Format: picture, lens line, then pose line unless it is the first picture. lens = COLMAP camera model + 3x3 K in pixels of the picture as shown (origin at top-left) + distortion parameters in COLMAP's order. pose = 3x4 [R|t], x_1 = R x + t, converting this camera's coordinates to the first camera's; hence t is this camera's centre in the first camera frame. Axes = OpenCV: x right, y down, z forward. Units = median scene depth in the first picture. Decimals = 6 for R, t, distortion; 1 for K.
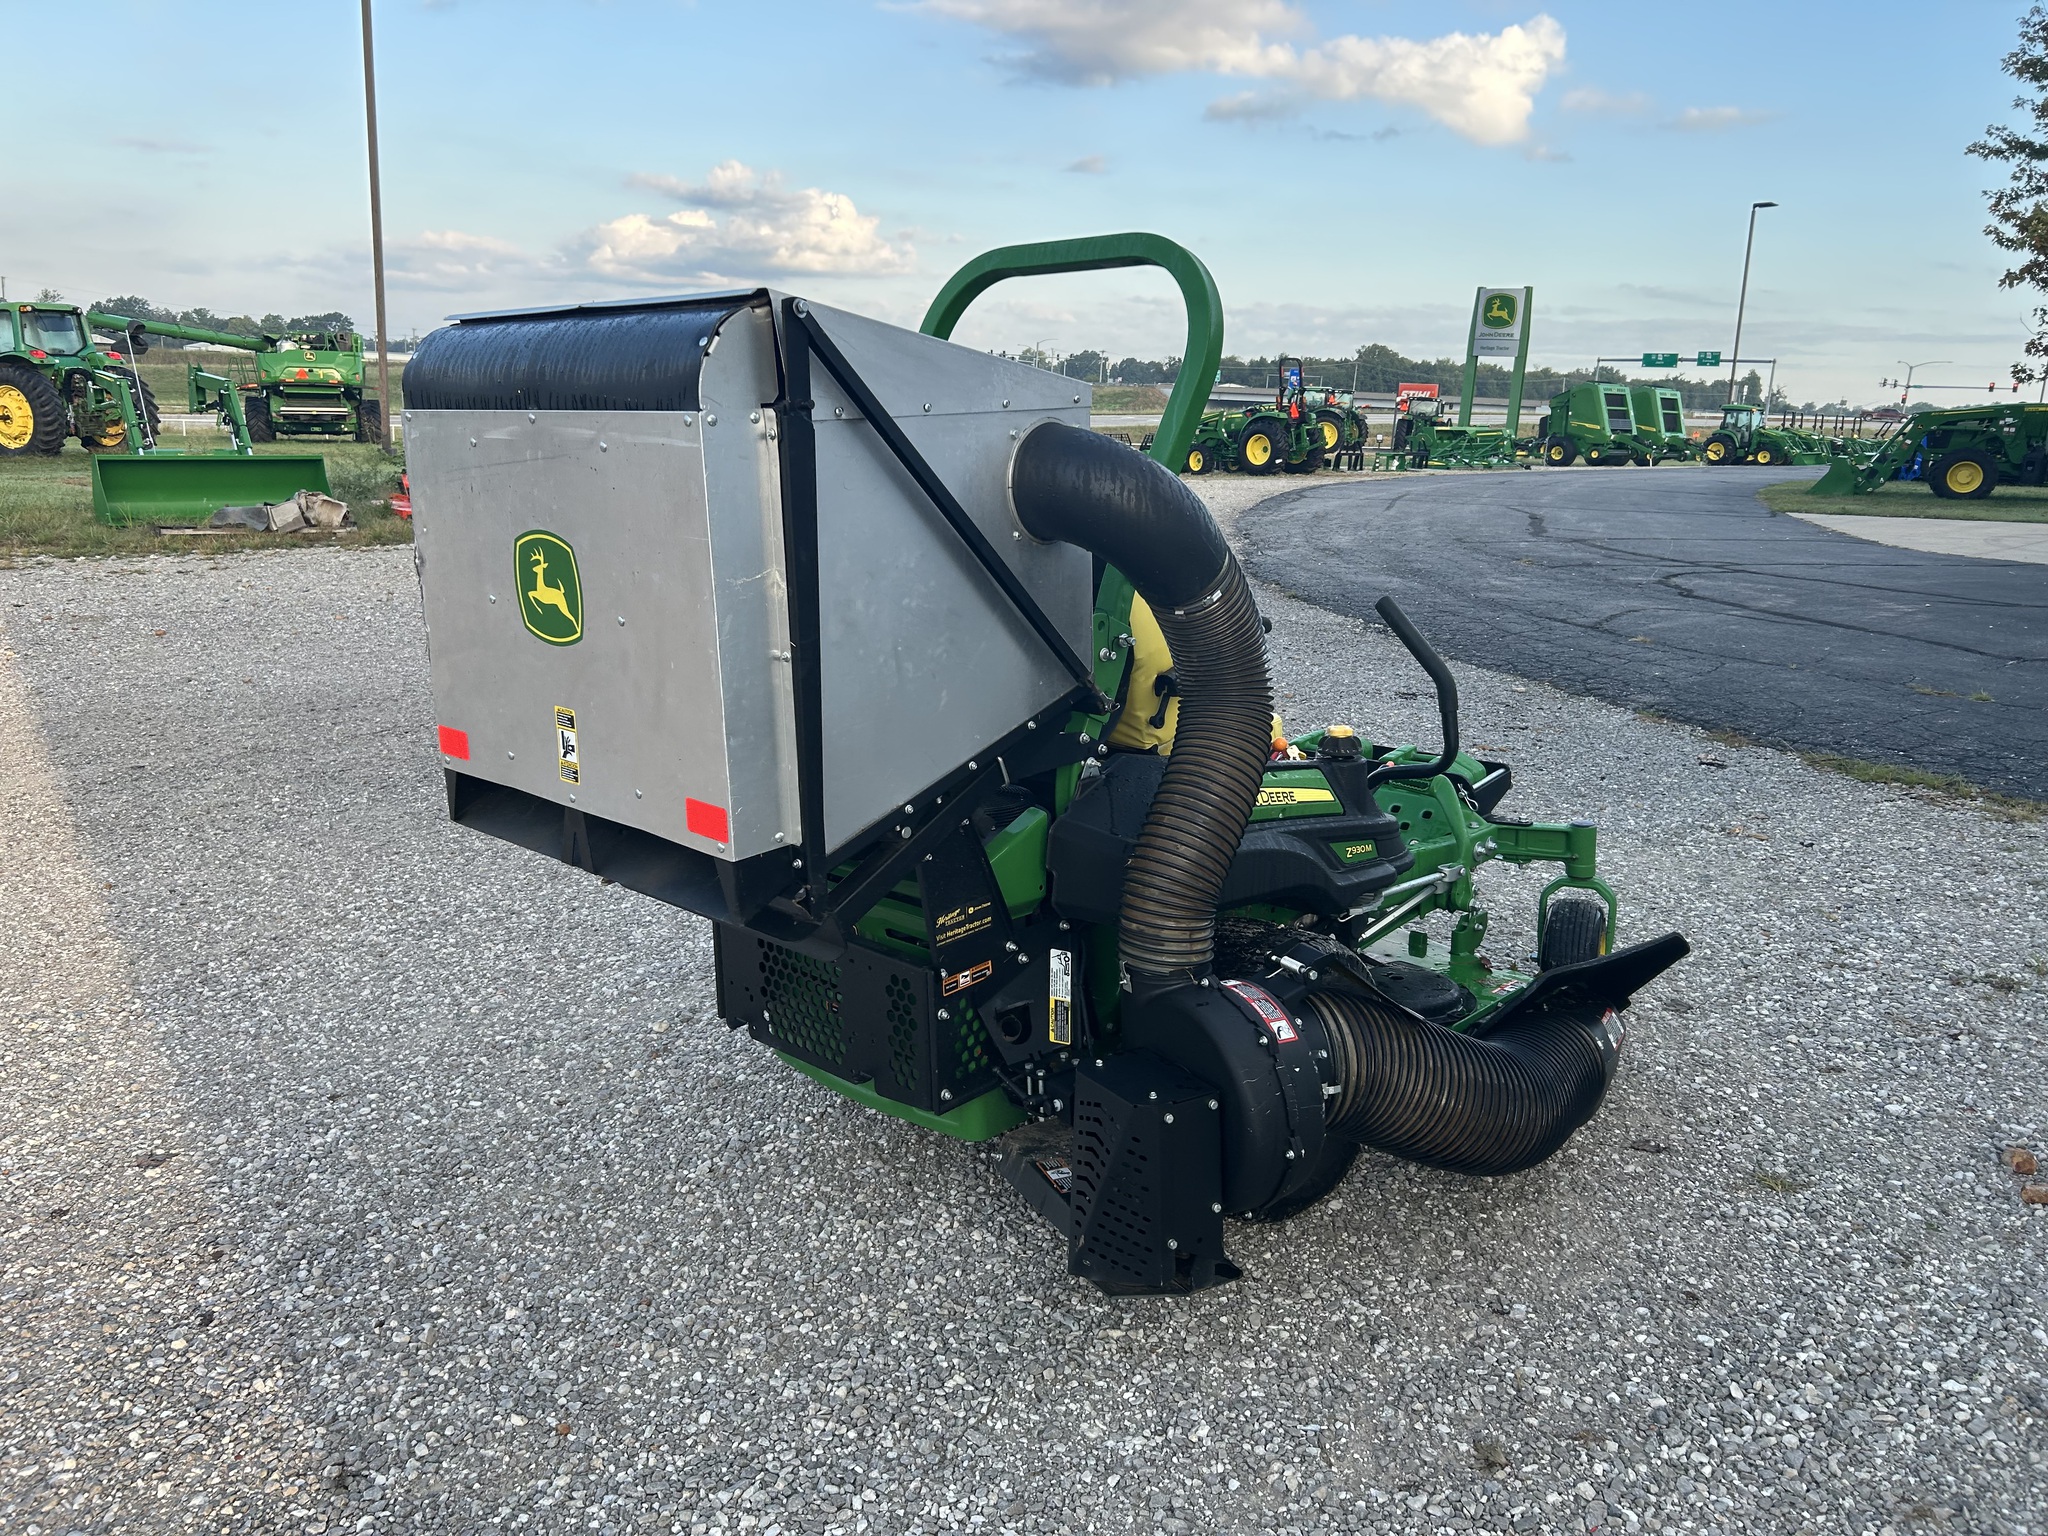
lens RADIAL K [[1554.0, 0, 1030.1], [0, 1554.0, 769.3], [0, 0, 1]] dist [0.030410, -0.037321]
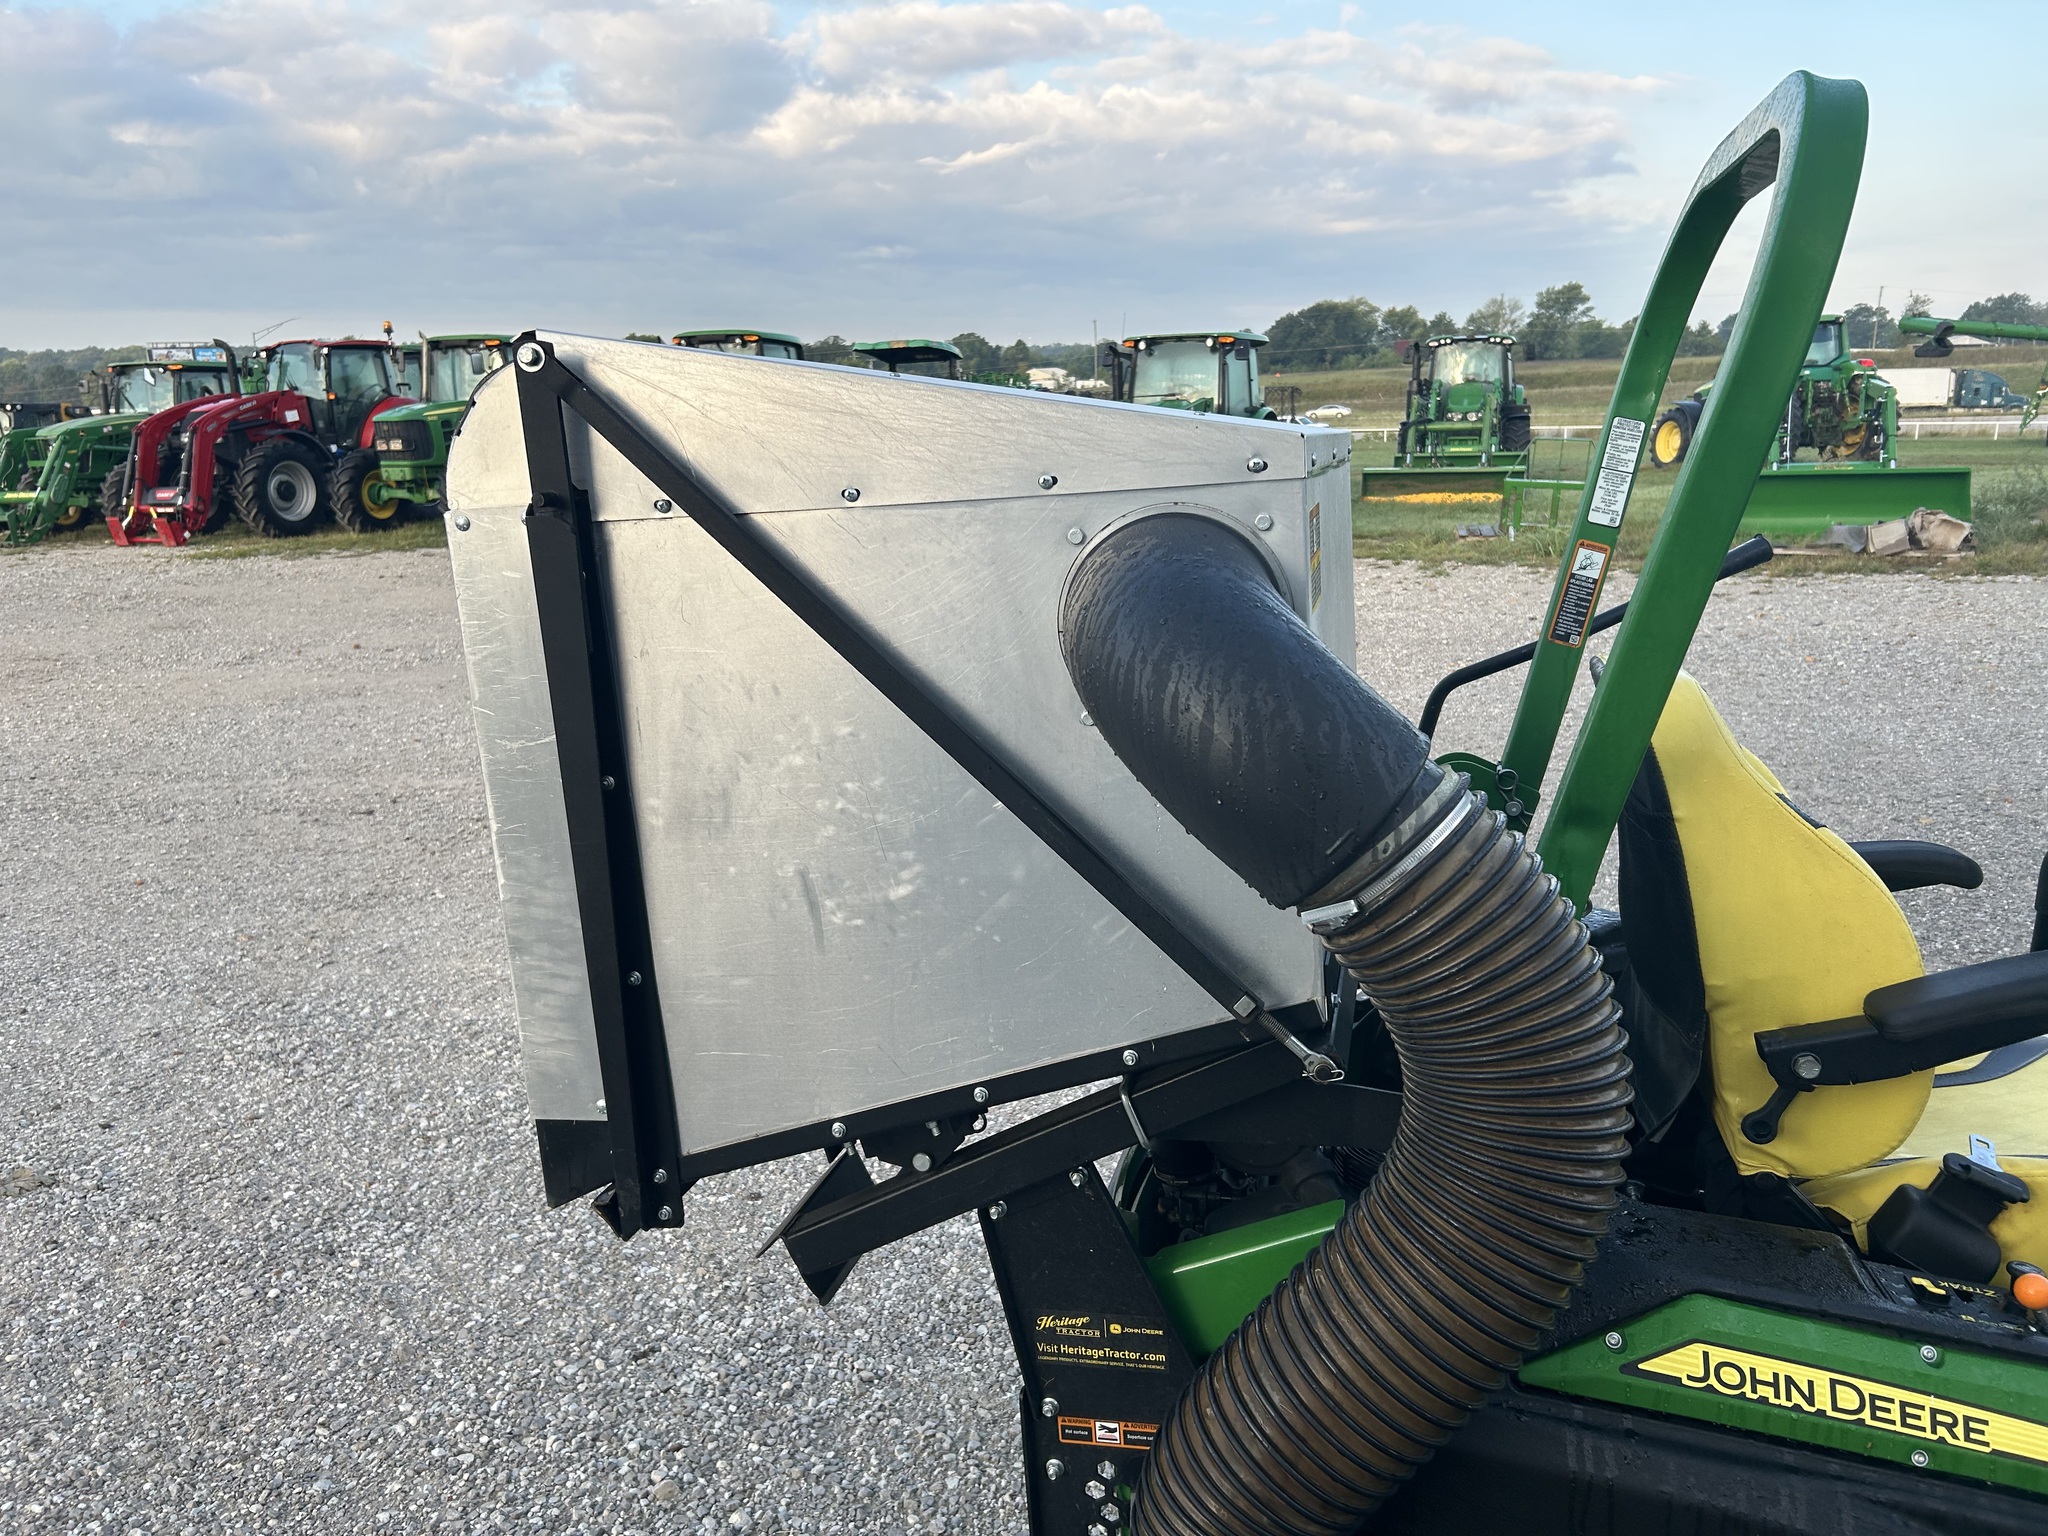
lens RADIAL K [[1553.9, 0, 997.7], [0, 1553.9, 786.2], [0, 0, 1]] dist [0.056034, -0.066687]
pose [[0.486699, 0.167159, -0.857428, 0.074019], [-0.161191, 0.981852, 0.099920, -0.029055], [0.858569, 0.089579, 0.504811, 0.116613]]
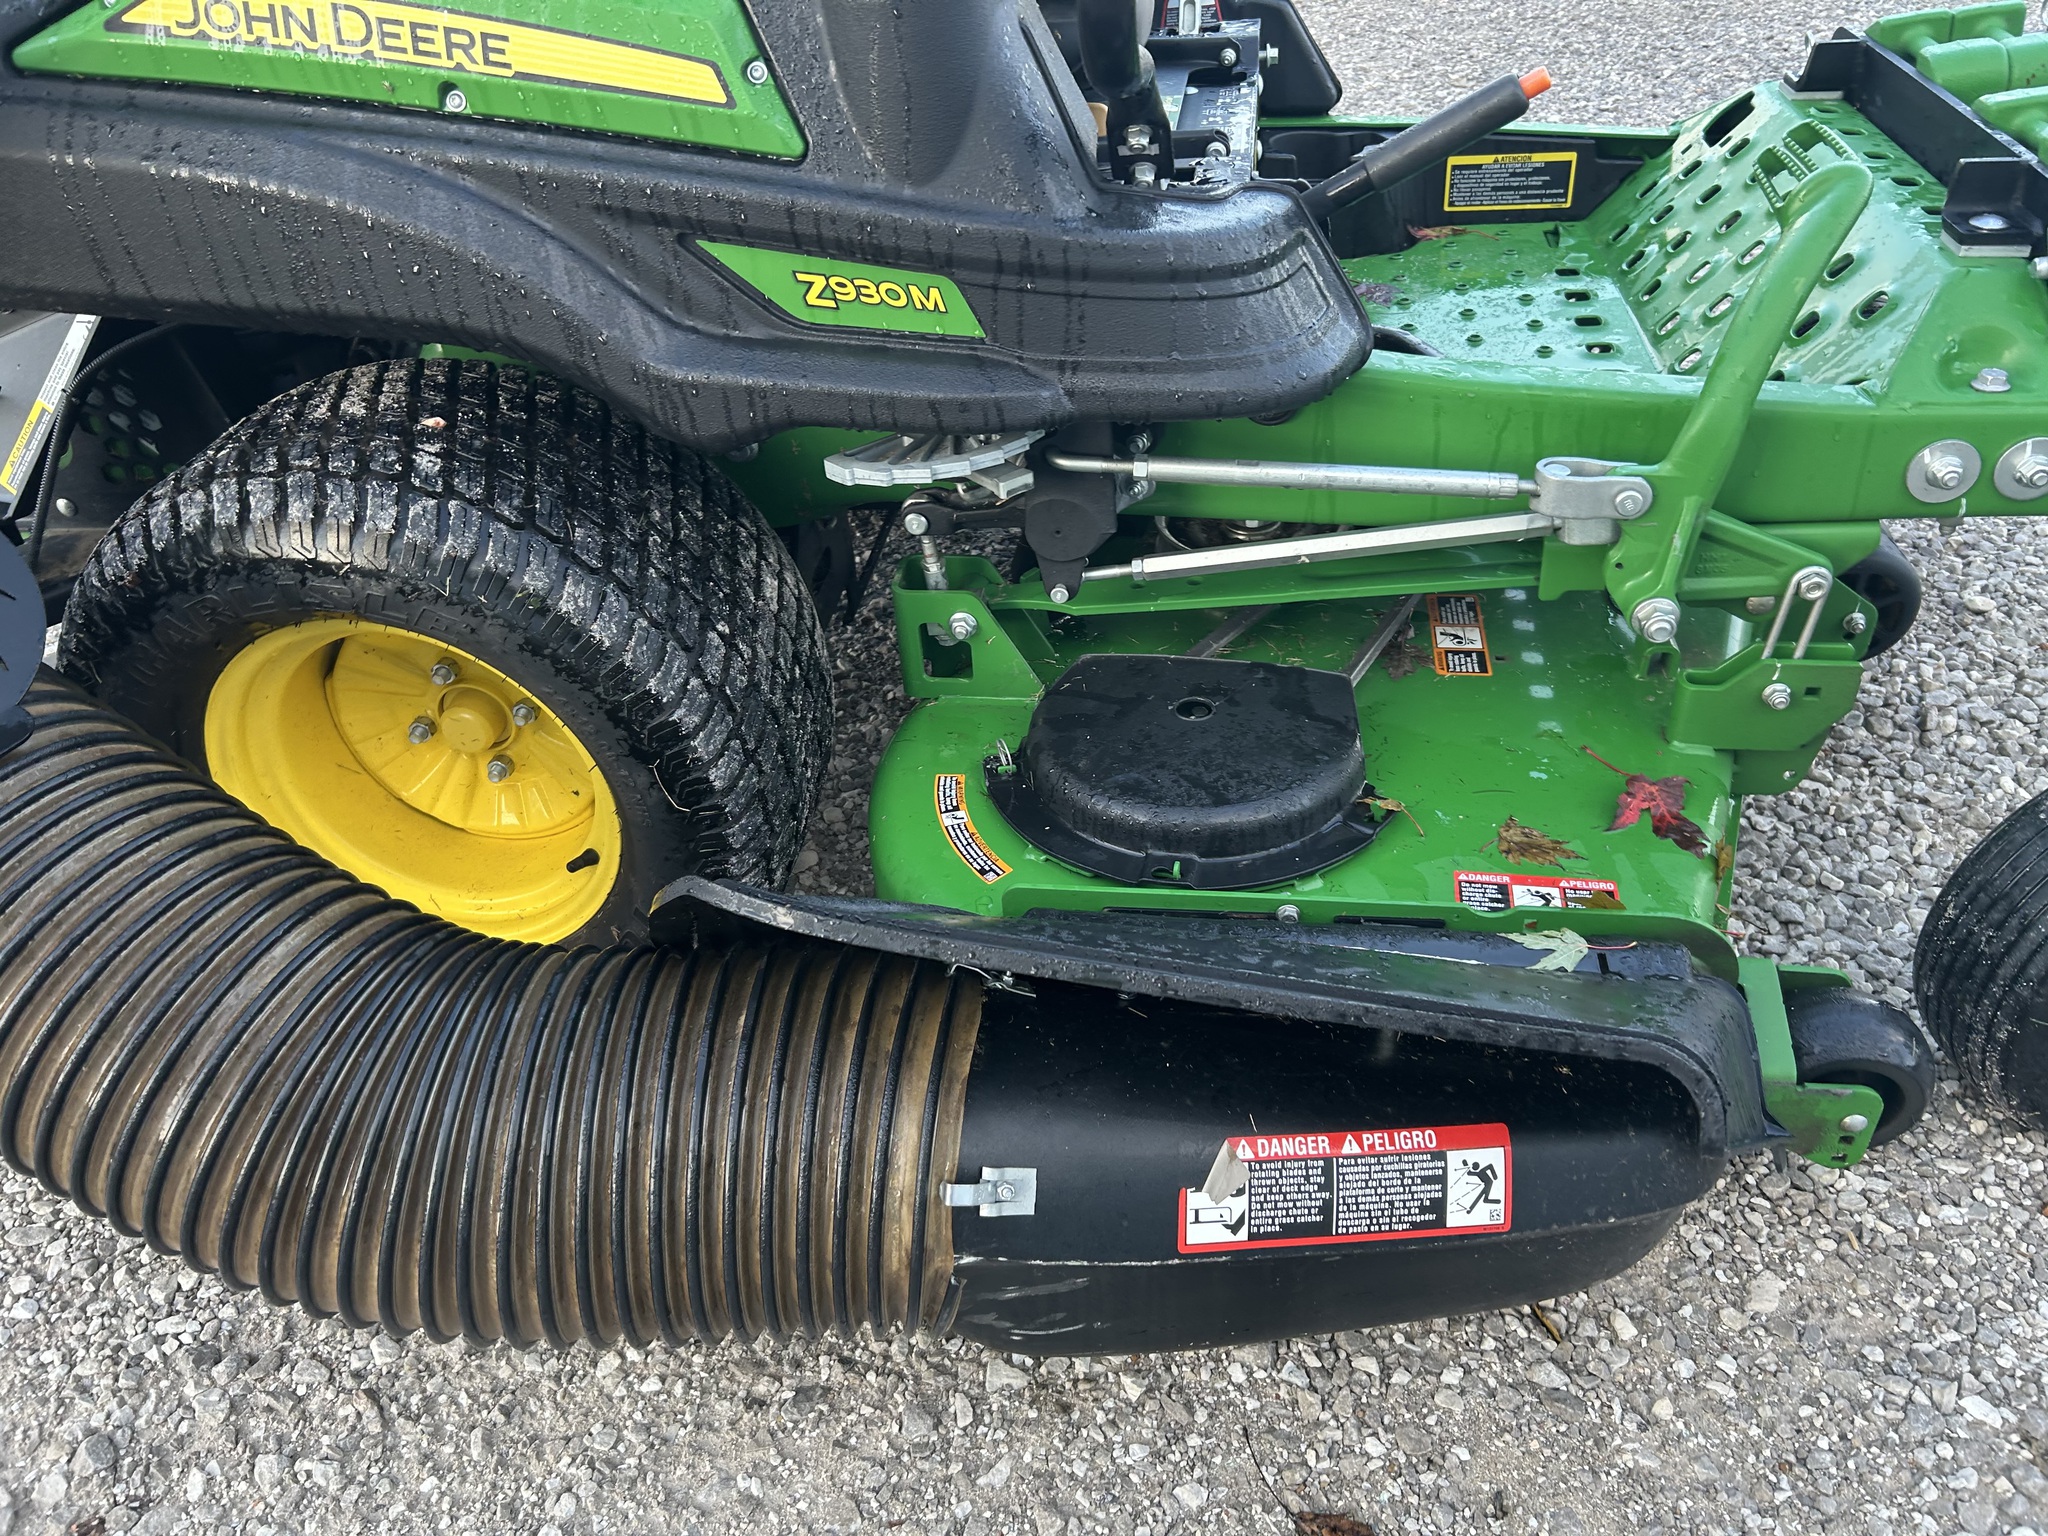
lens RADIAL K [[1568.6, 0, 1014.8], [0, 1568.6, 763.6], [0, 0, 1]] dist [0.062891, -0.070113]
pose [[0.587956, 0.449584, -0.672444, 0.106162], [-0.122634, 0.871248, 0.475276, -0.004858], [0.799543, -0.196977, 0.567390, 0.177134]]
